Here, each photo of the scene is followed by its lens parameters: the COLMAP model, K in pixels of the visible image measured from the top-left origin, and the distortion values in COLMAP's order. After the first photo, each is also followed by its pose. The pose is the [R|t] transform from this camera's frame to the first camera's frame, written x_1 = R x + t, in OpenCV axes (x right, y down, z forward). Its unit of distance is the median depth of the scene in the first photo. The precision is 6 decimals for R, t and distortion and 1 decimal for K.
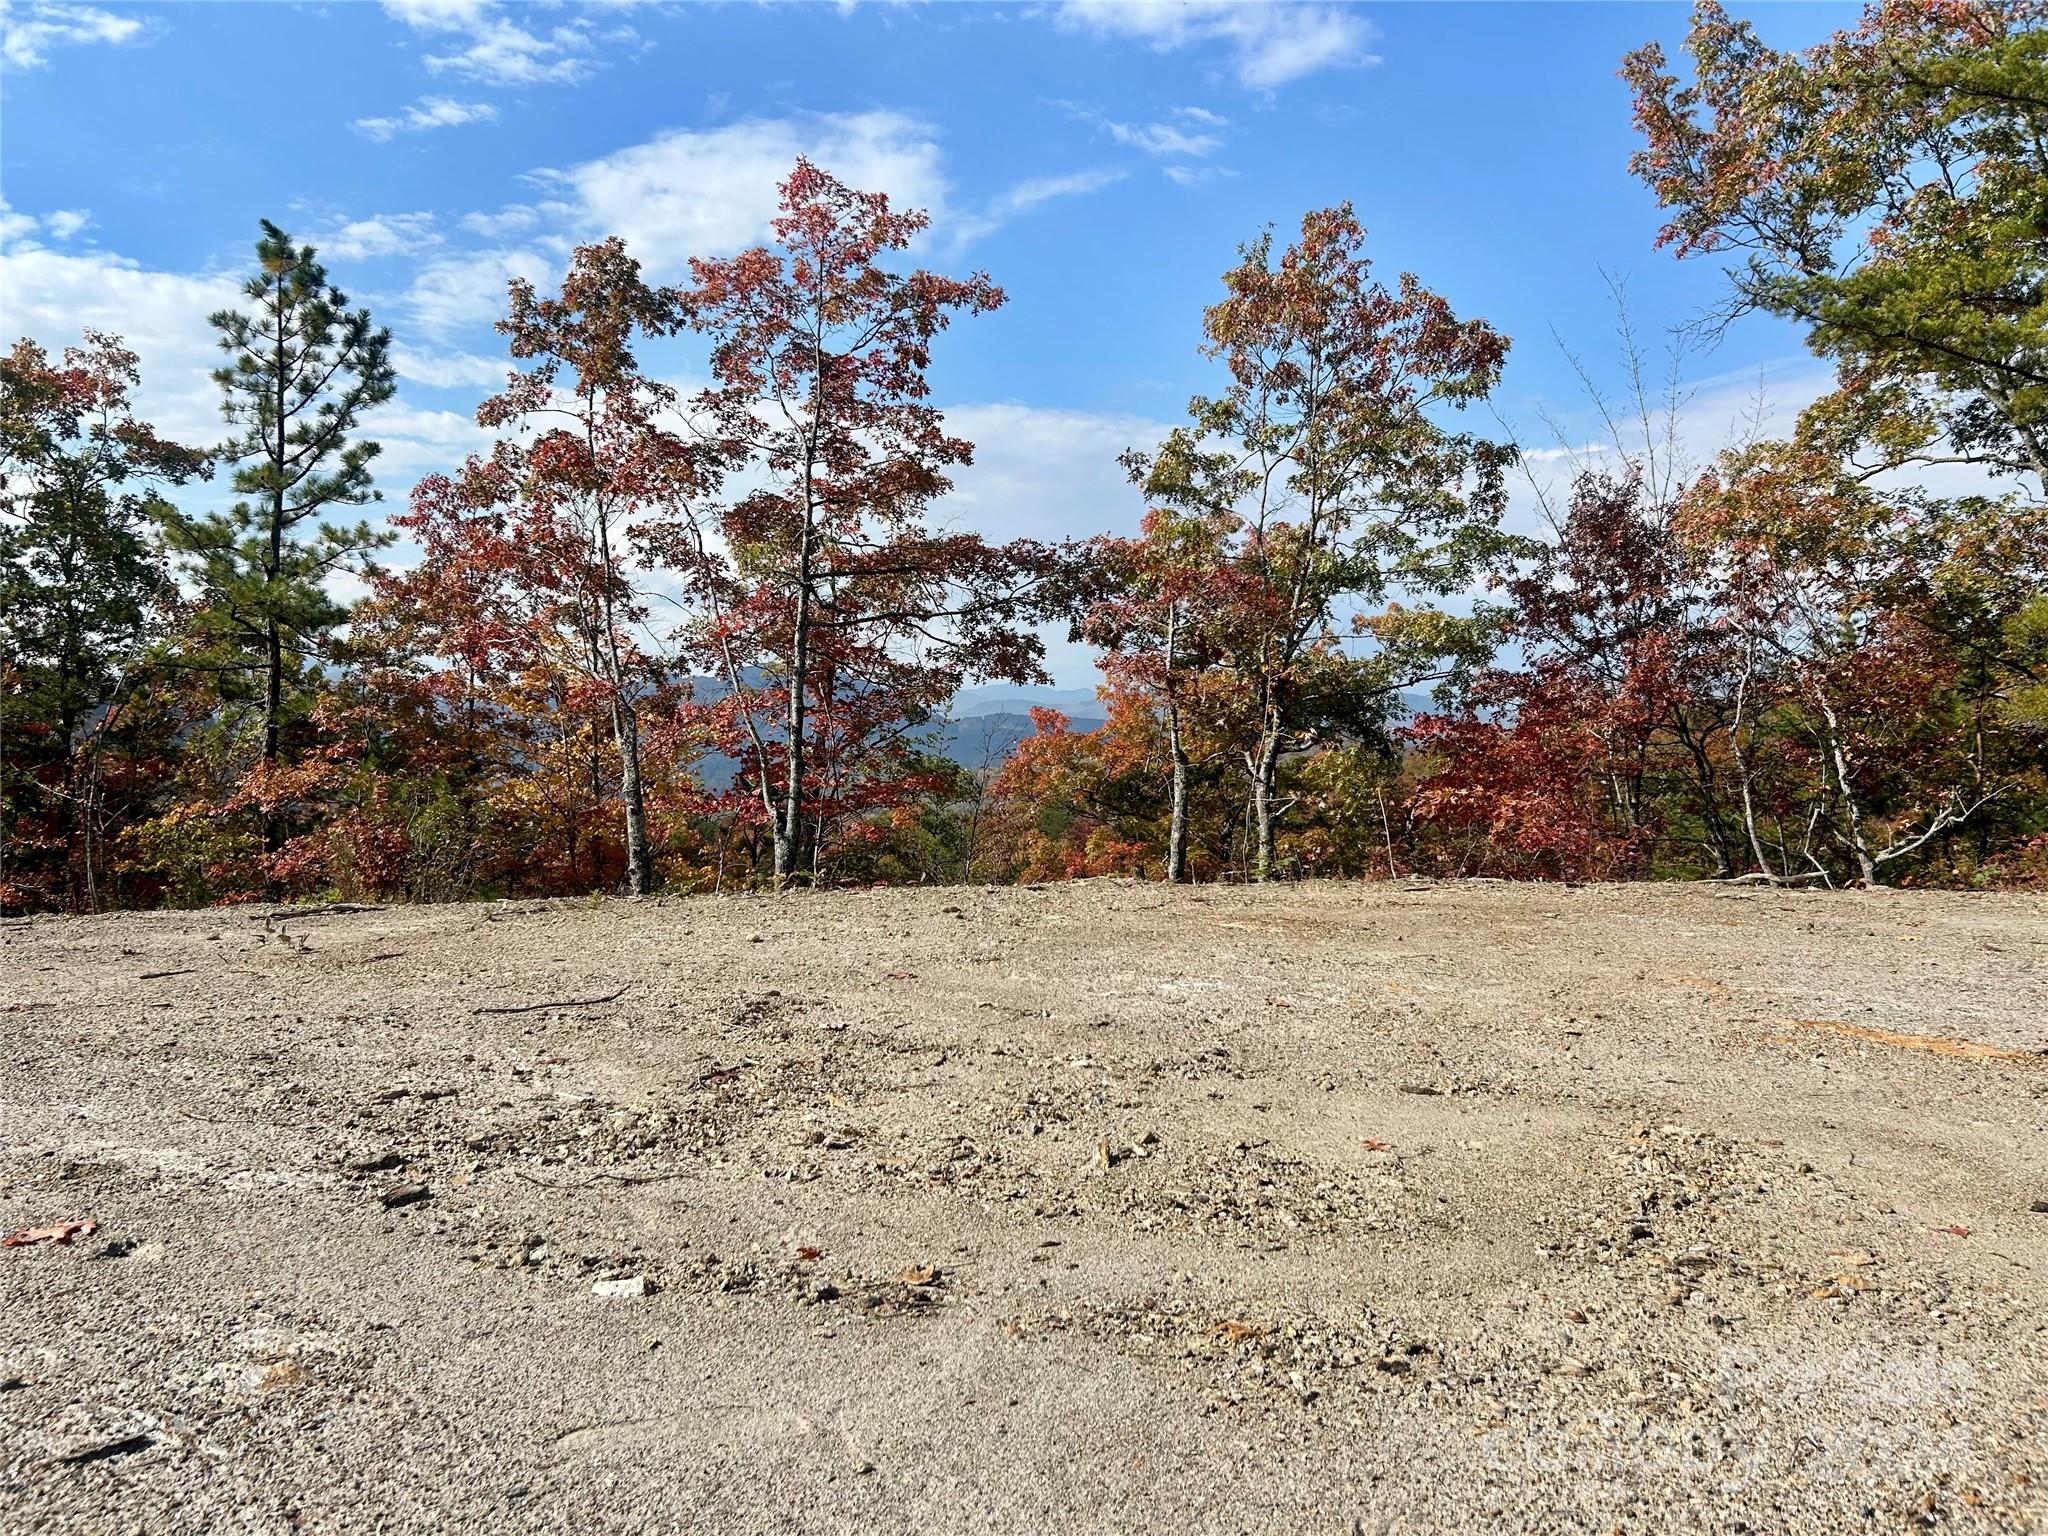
lens RADIAL K [[1537.4, 0, 1015.9], [0, 1537.4, 769.4], [0, 0, 1]] dist [0.057901, -0.061137]
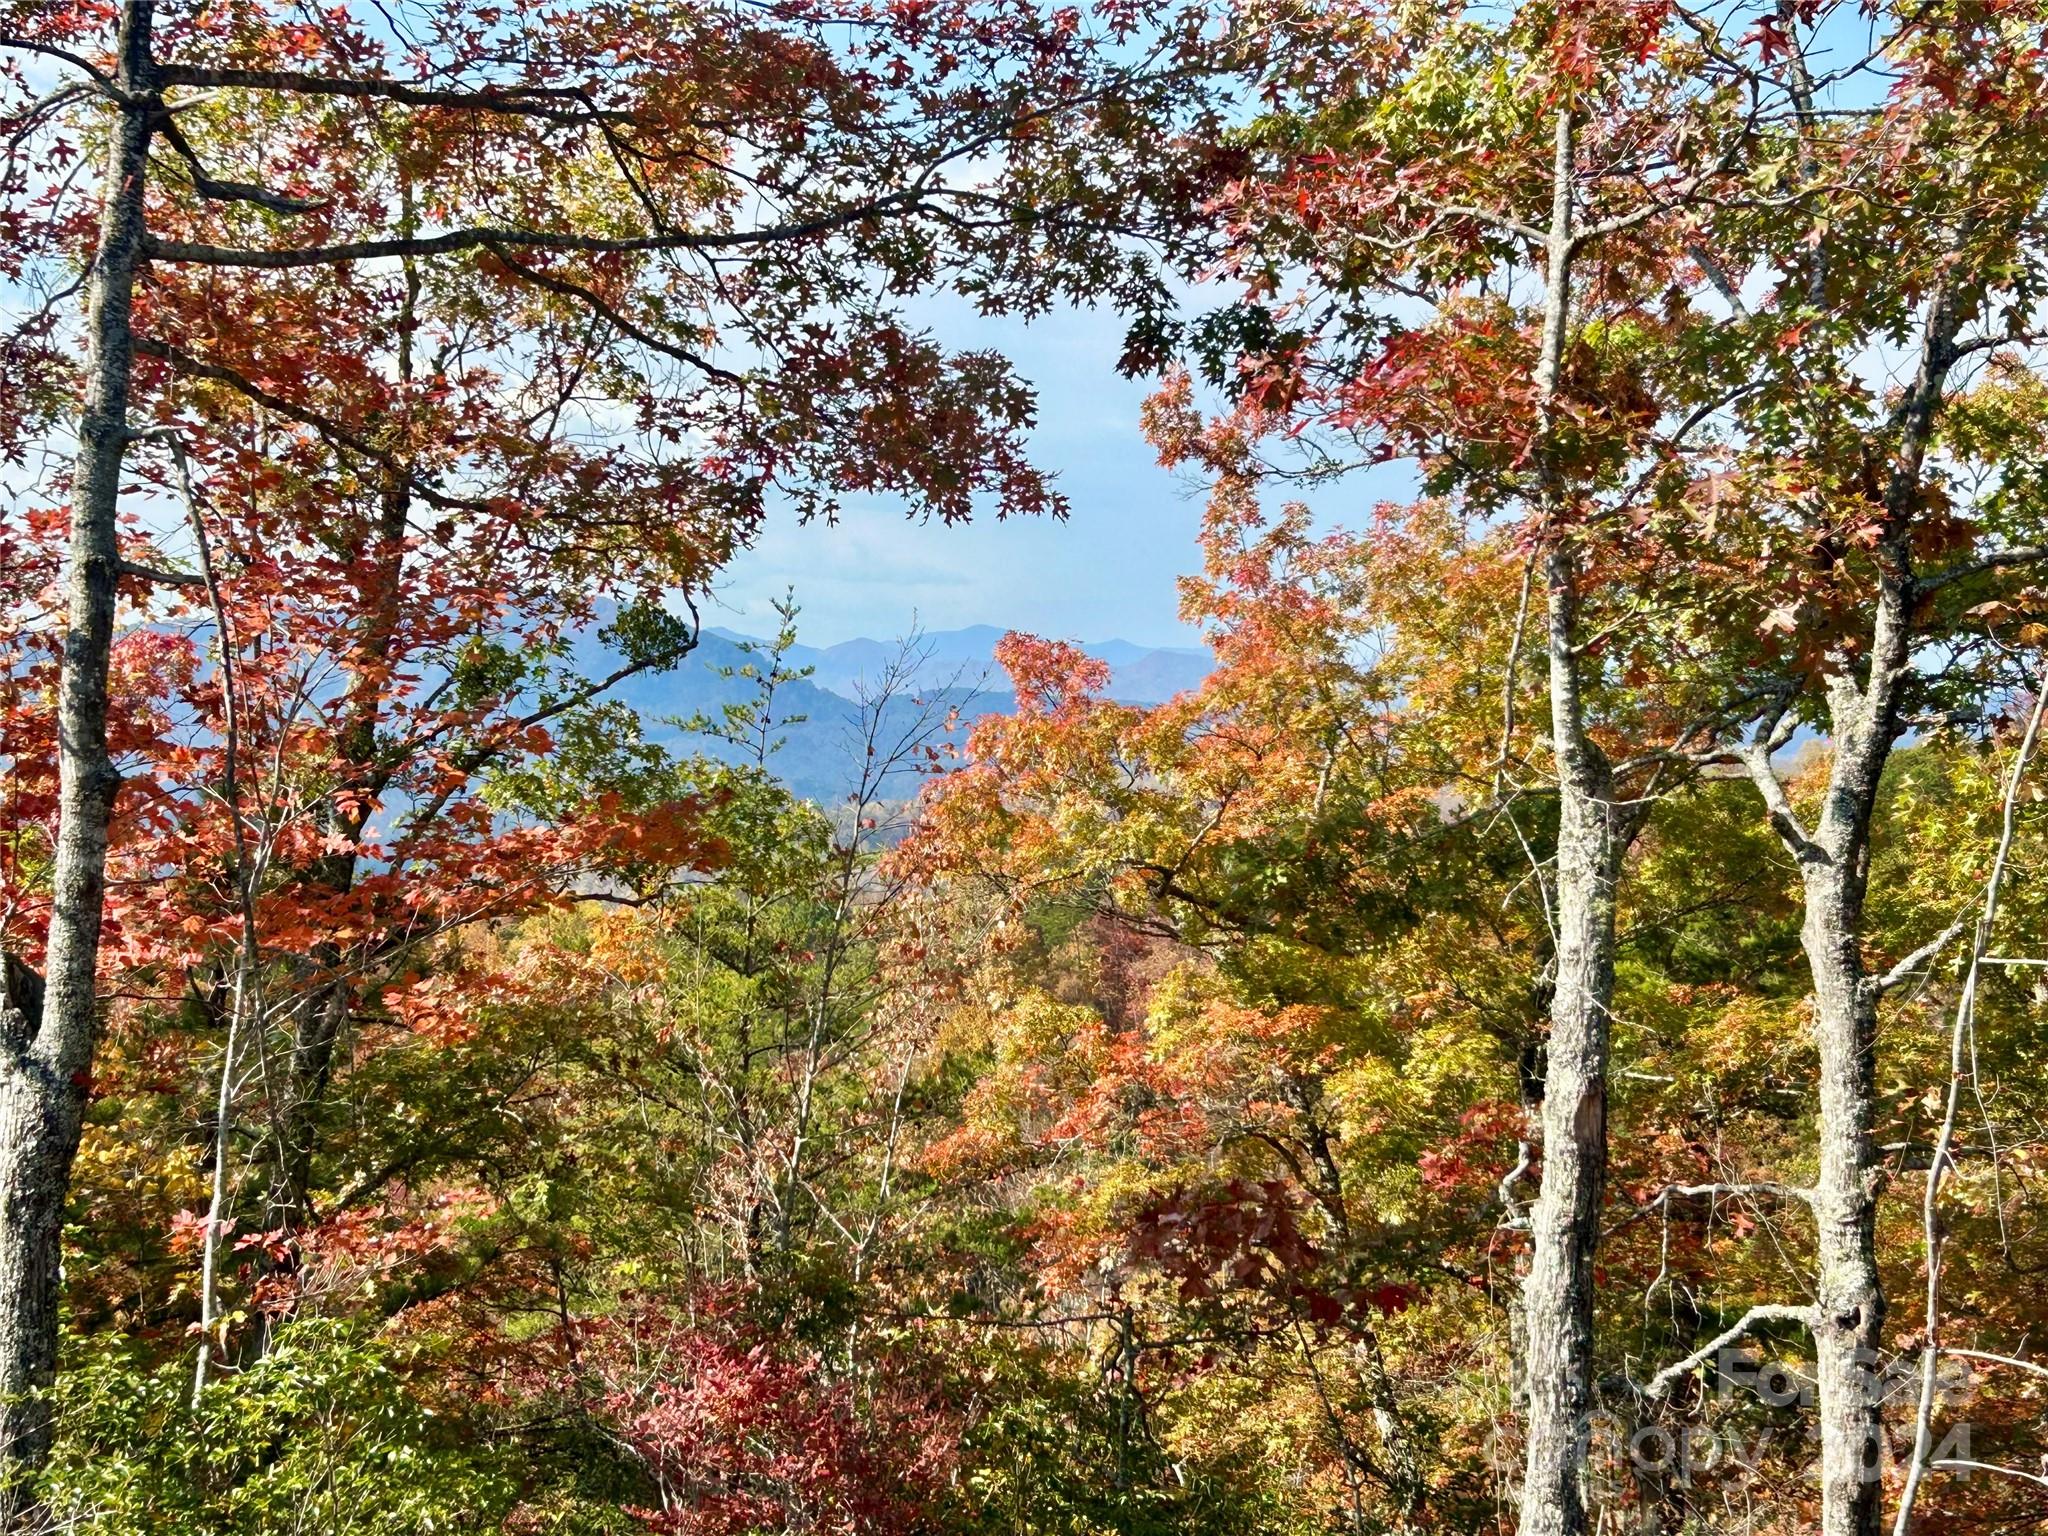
lens RADIAL K [[2981.8, 0, 1022.7], [0, 2981.8, 773.6], [0, 0, 1]] dist [0.059419, 0.000000]
pose [[0.999904, 0.007038, 0.011933, 0.009922], [-0.006924, 0.999930, -0.009620, -0.000811], [-0.012000, 0.009536, 0.999883, 0.428364]]
